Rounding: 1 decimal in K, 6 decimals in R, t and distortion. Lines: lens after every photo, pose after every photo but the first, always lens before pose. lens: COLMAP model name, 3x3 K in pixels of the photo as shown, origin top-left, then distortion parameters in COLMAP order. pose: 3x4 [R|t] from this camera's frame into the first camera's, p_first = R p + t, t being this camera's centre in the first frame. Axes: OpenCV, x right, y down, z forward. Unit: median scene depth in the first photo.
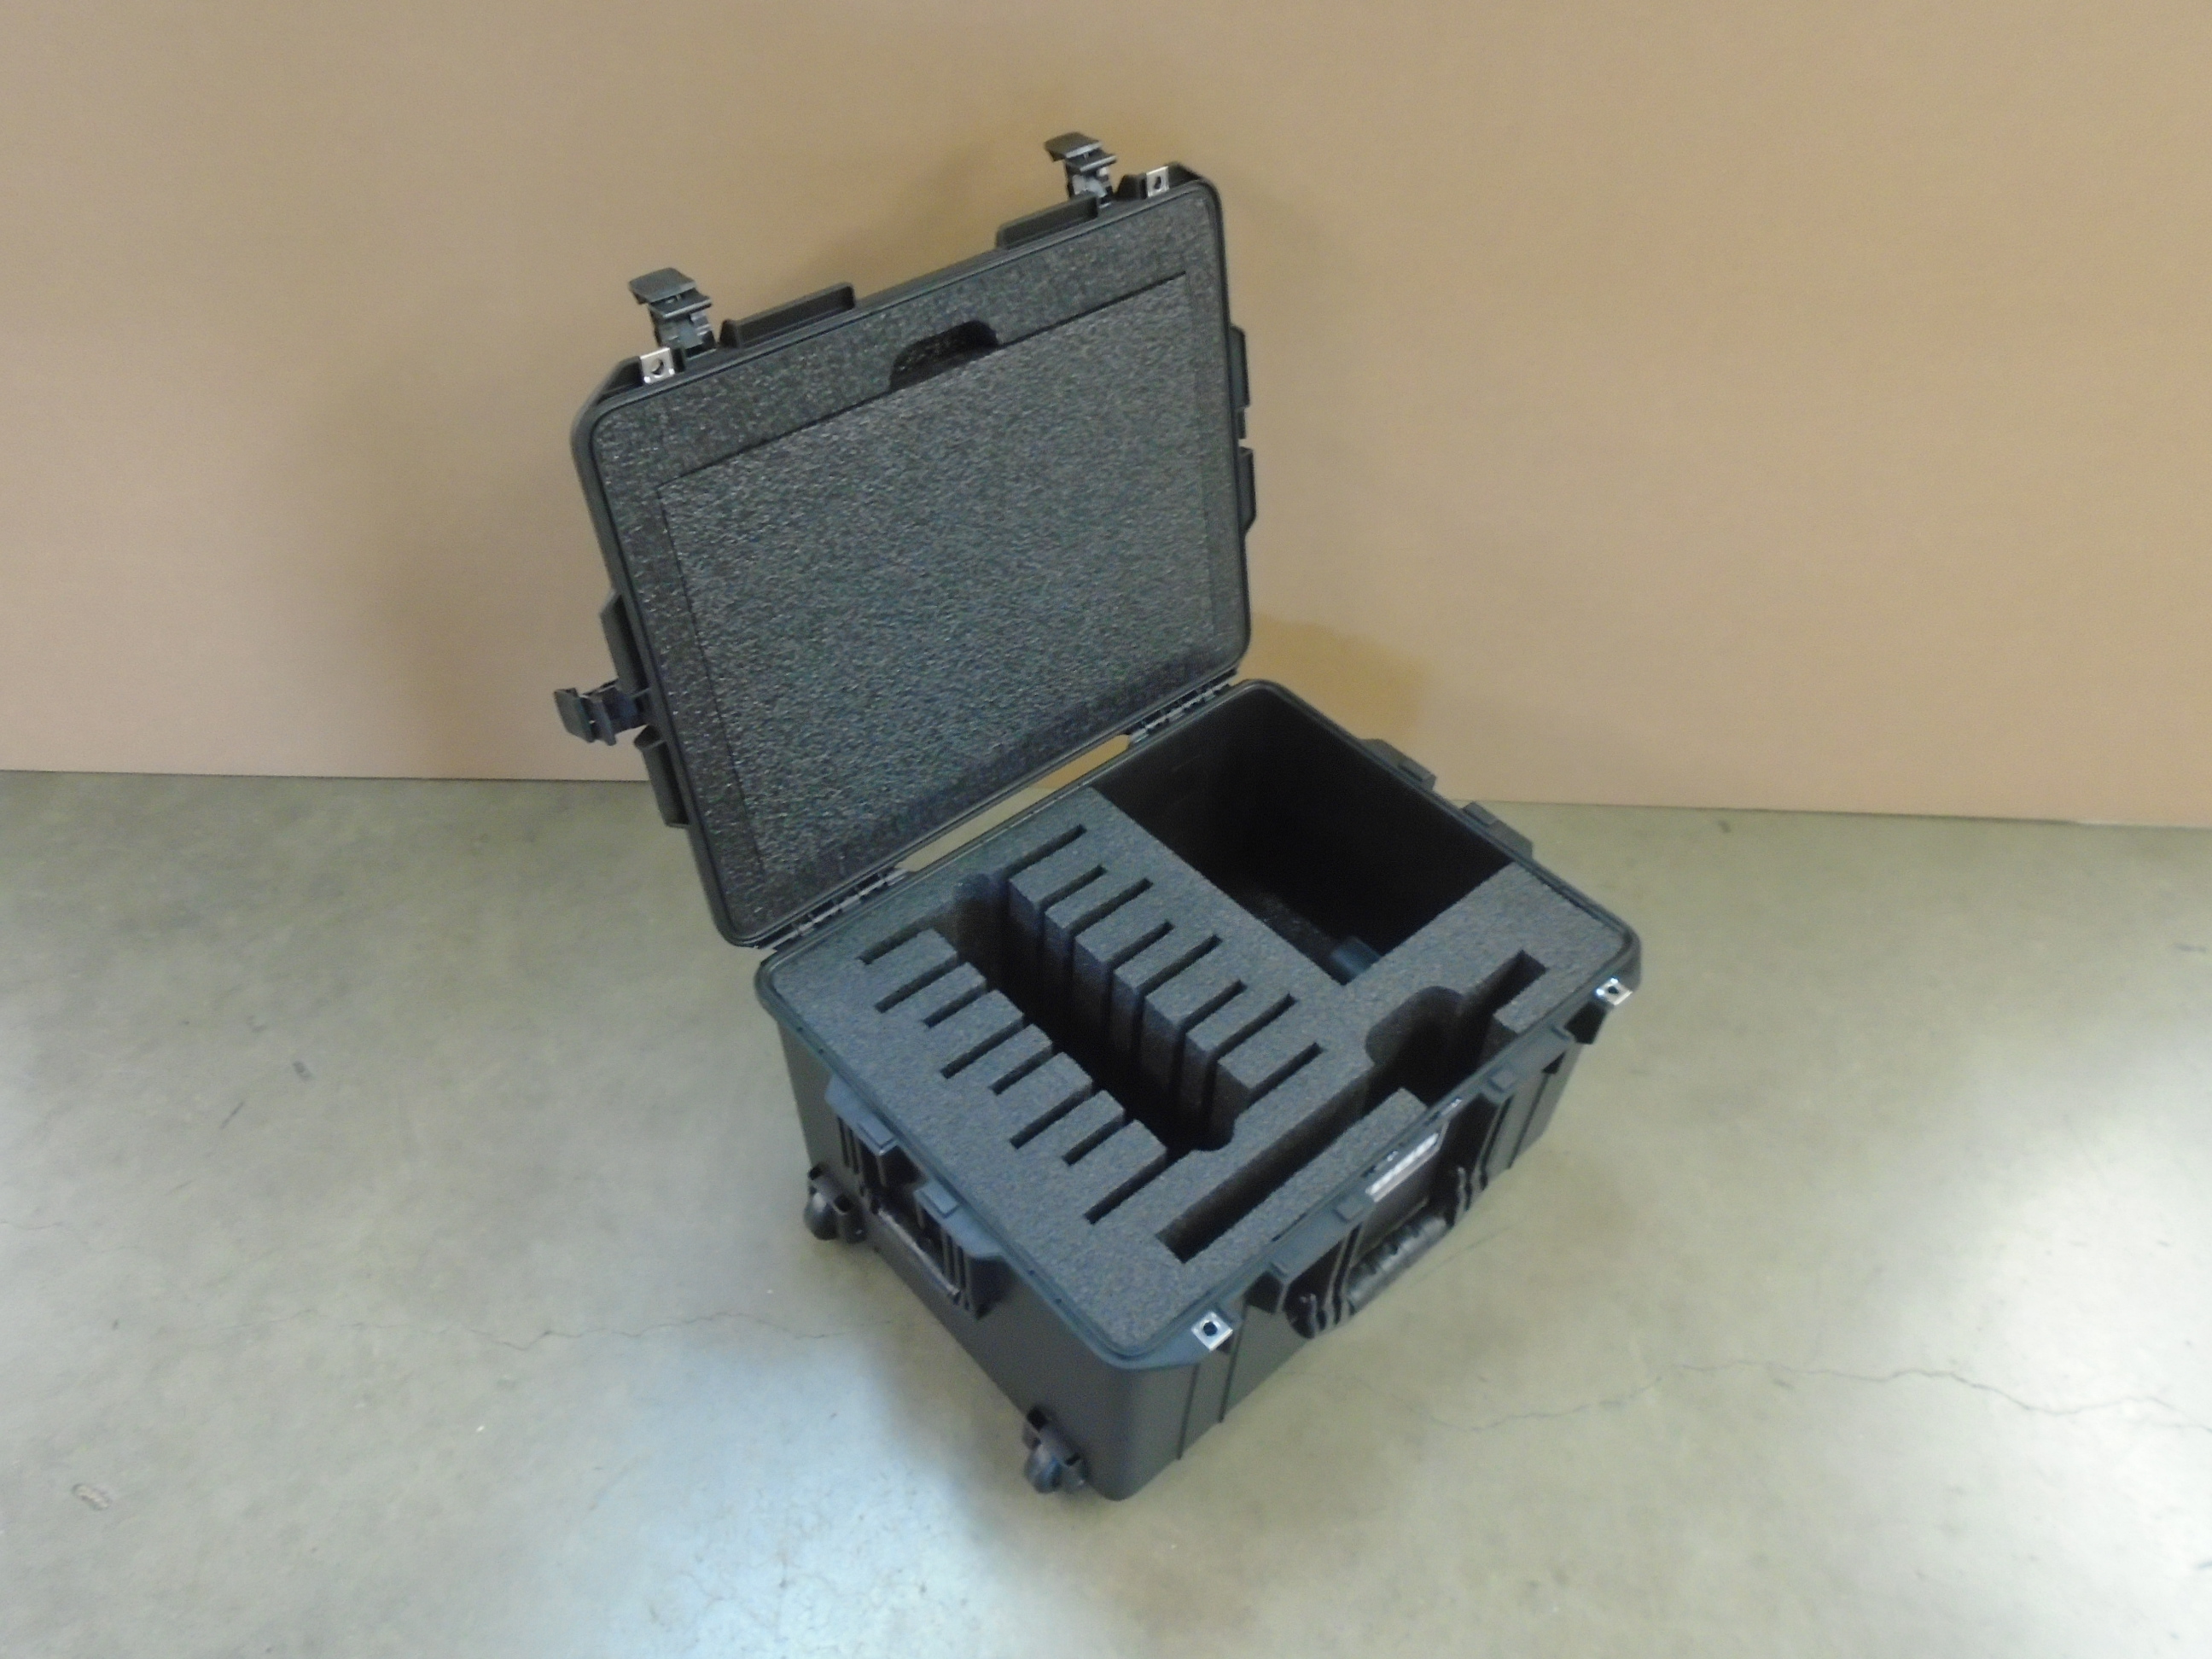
lens RADIAL K [[1671.3, 0, 1106.0], [0, 1671.3, 829.5], [0, 0, 1]] dist [0.005067, -0.000994]
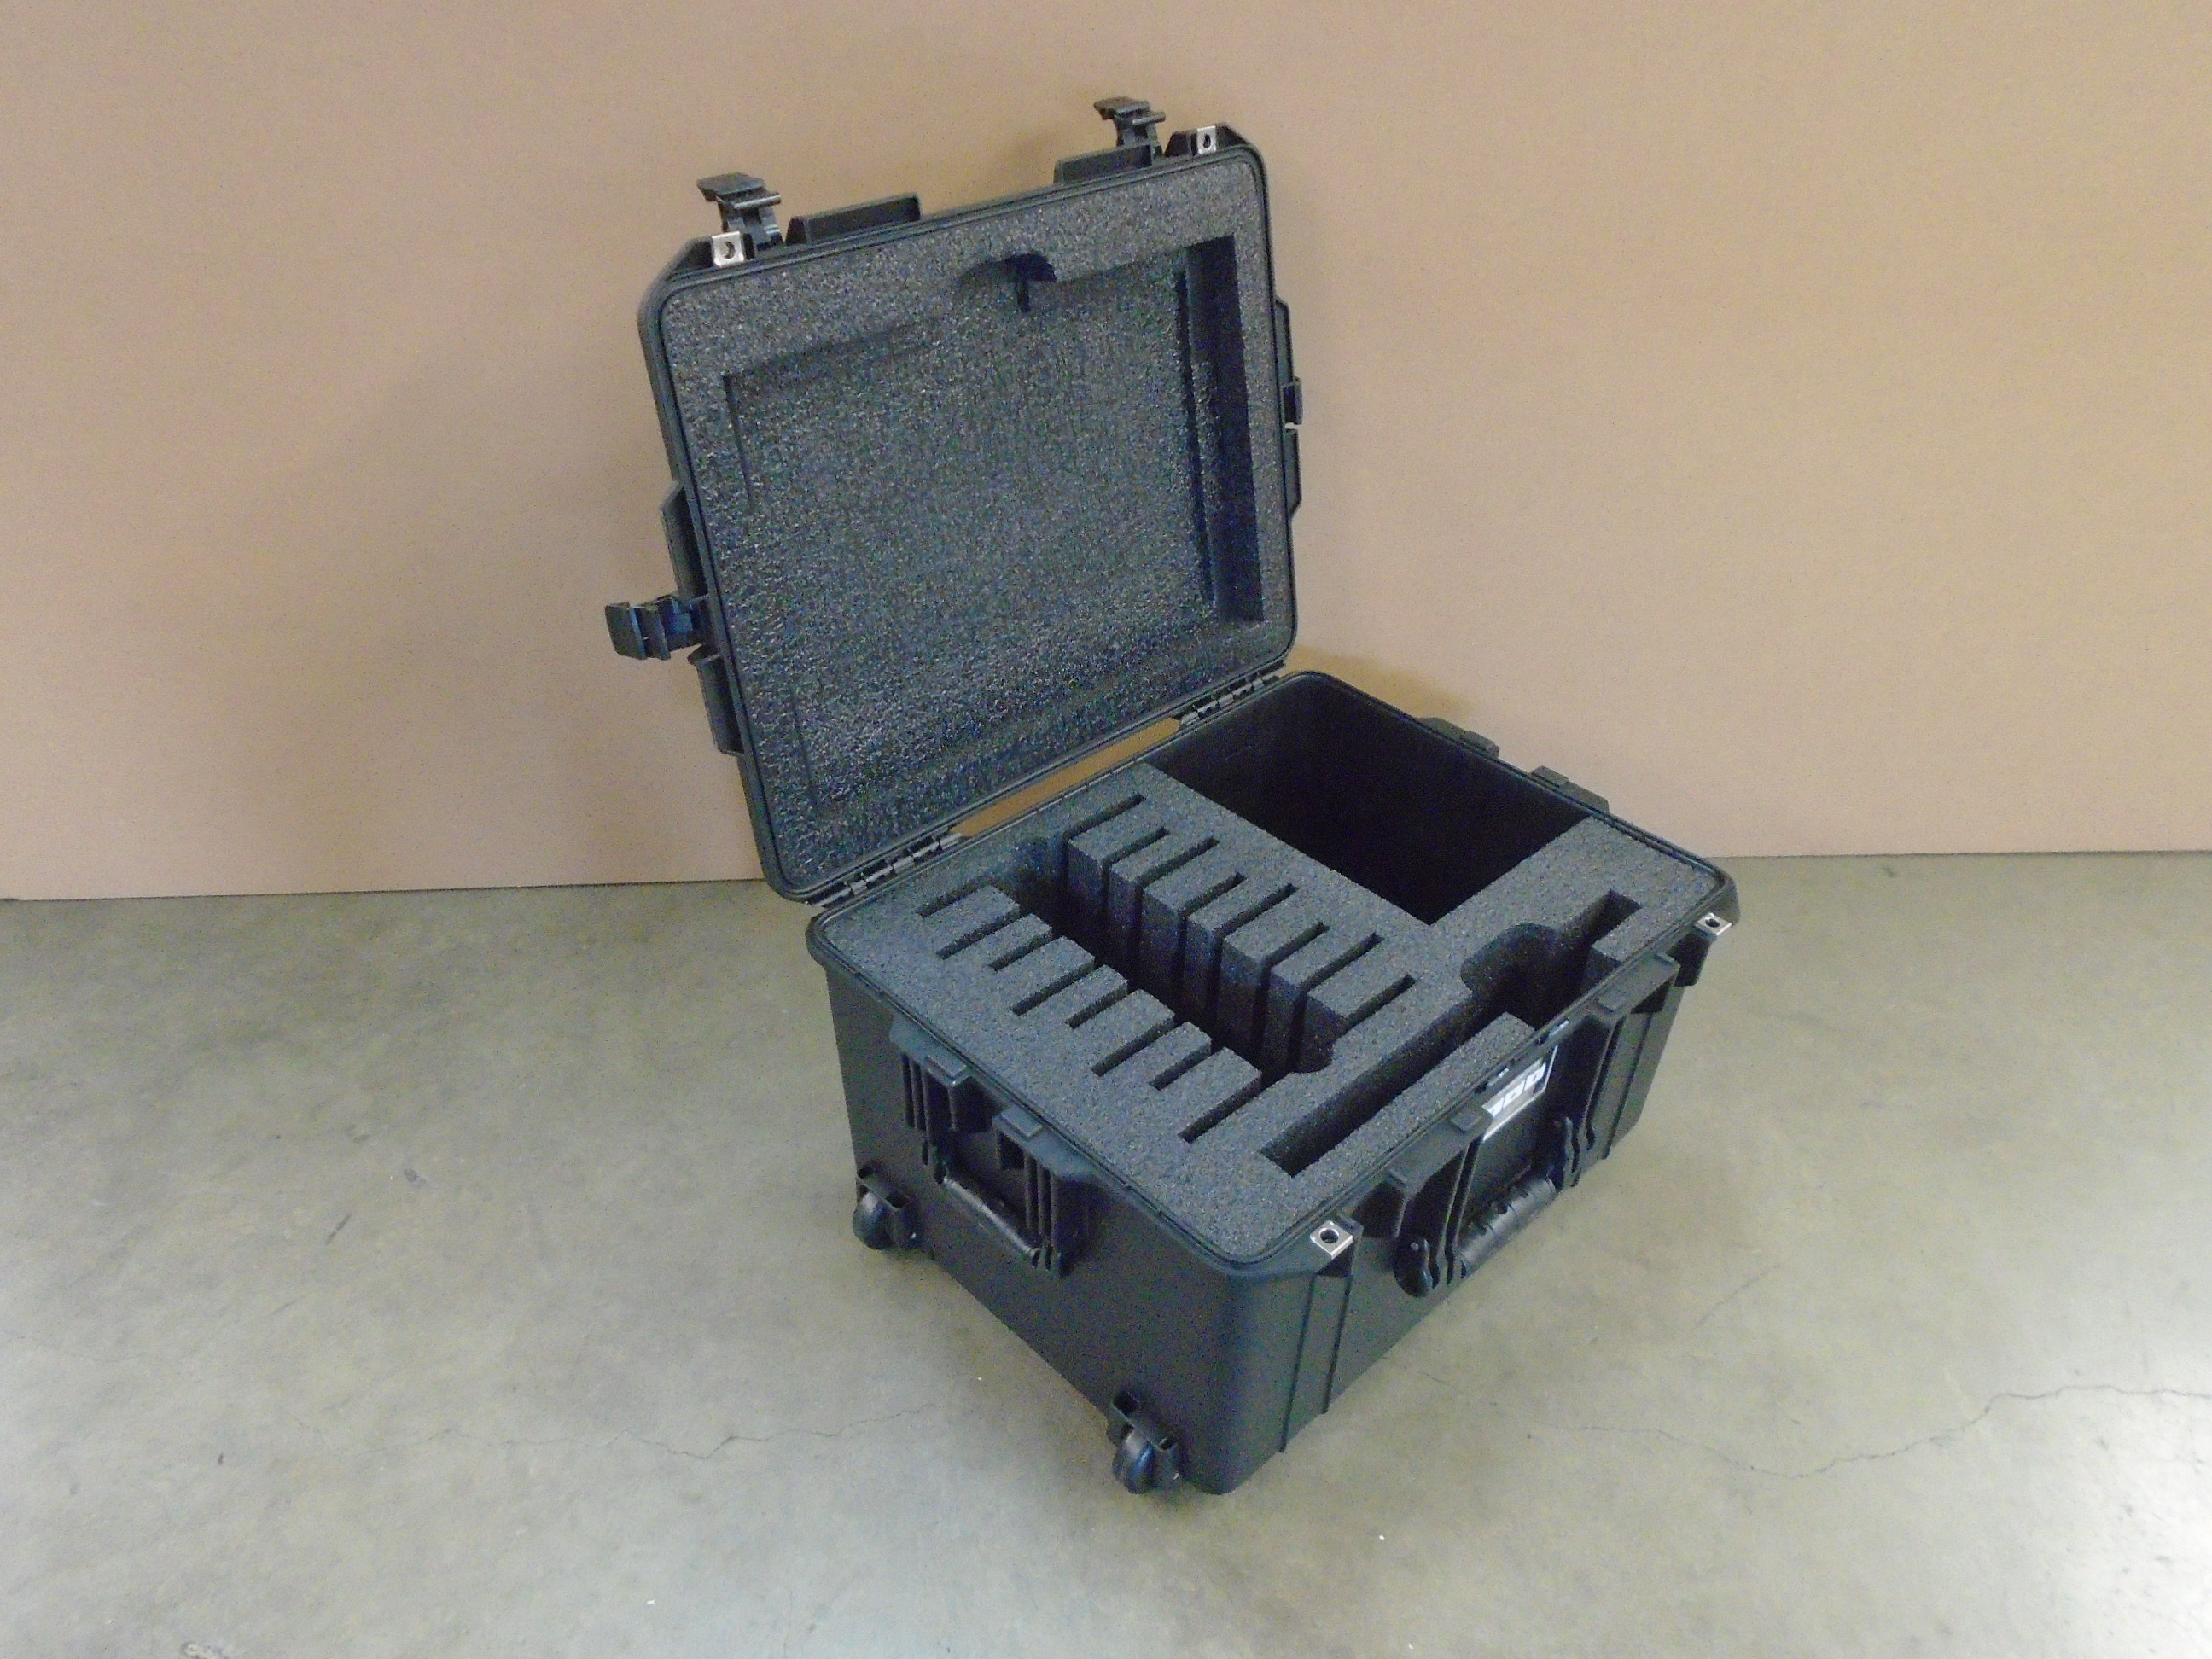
lens RADIAL K [[1690.8, 0, 1107.4], [0, 1690.8, 814.9], [0, 0, 1]] dist [0.000793, -0.000414]
pose [[0.999307, -0.027721, 0.024845, -0.063937], [0.031598, 0.984511, -0.172453, 0.195630], [-0.019679, 0.173118, 0.984704, 0.051745]]
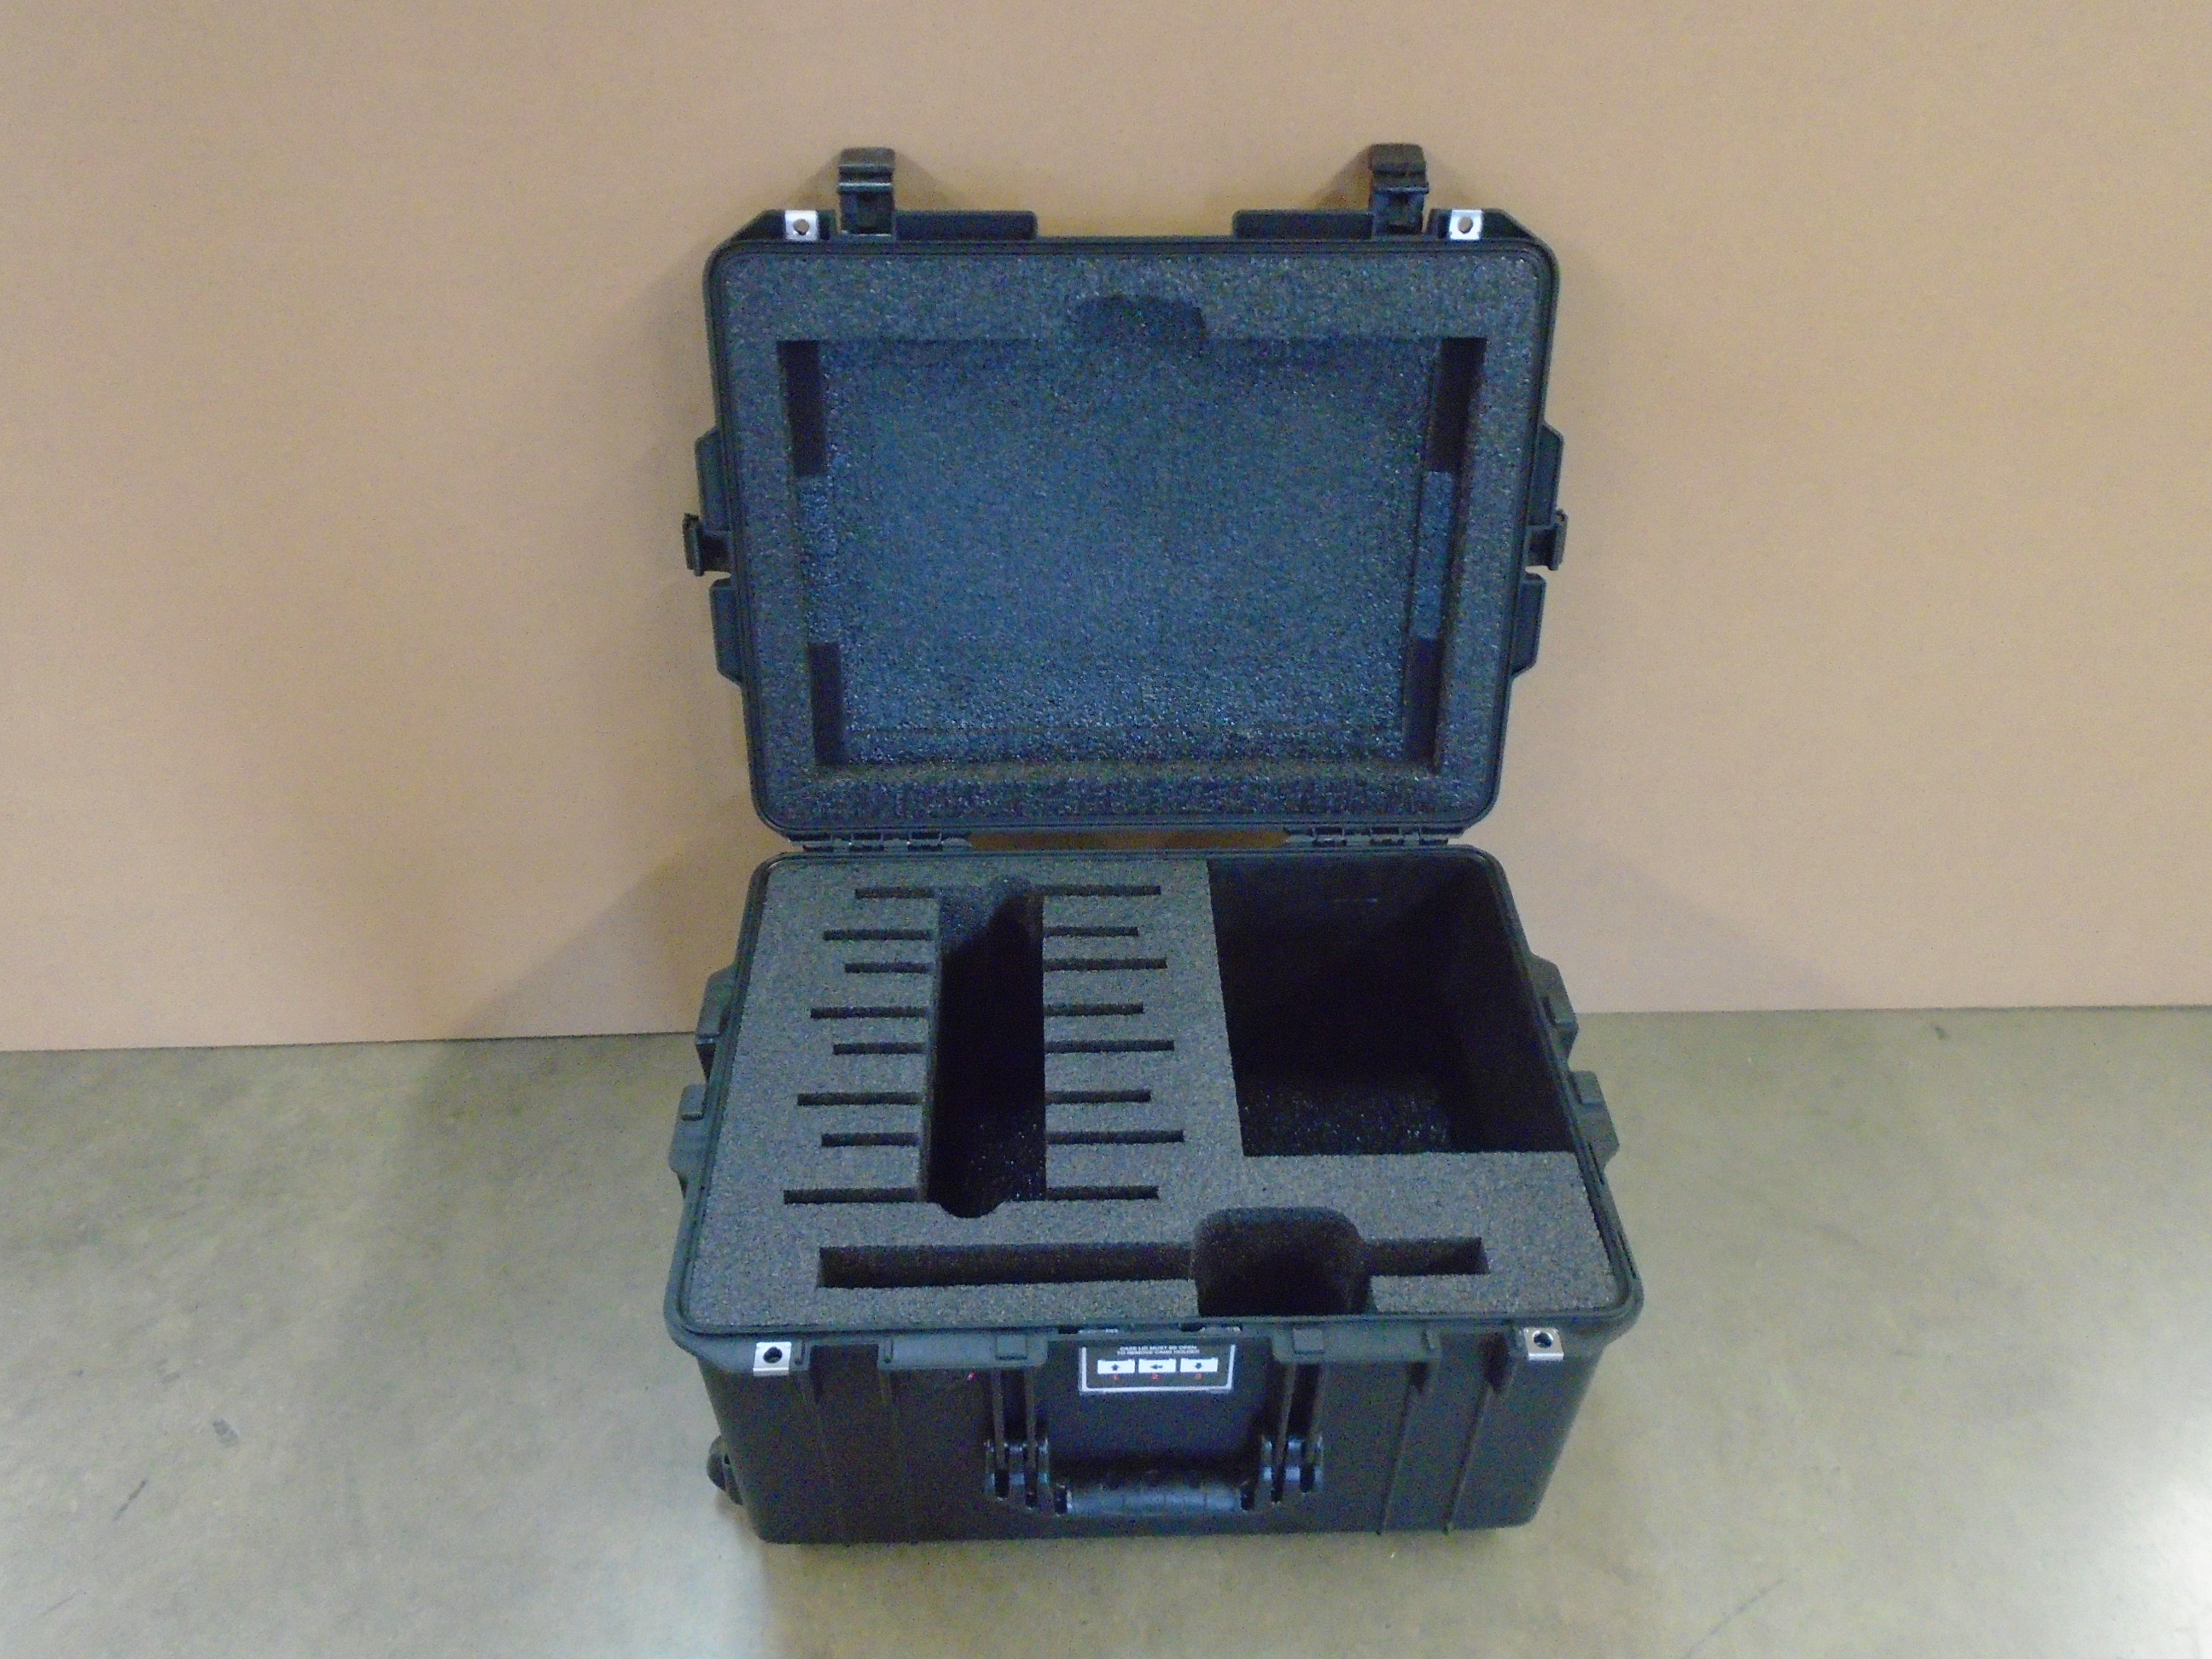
lens RADIAL K [[1690.8, 0, 1107.4], [0, 1690.8, 814.9], [0, 0, 1]] dist [0.000793, -0.000414]
pose [[0.765213, 0.377491, -0.521488, 0.468591], [-0.446099, 0.894958, -0.006752, -0.020355], [0.464161, 0.237802, 0.853232, 0.227147]]
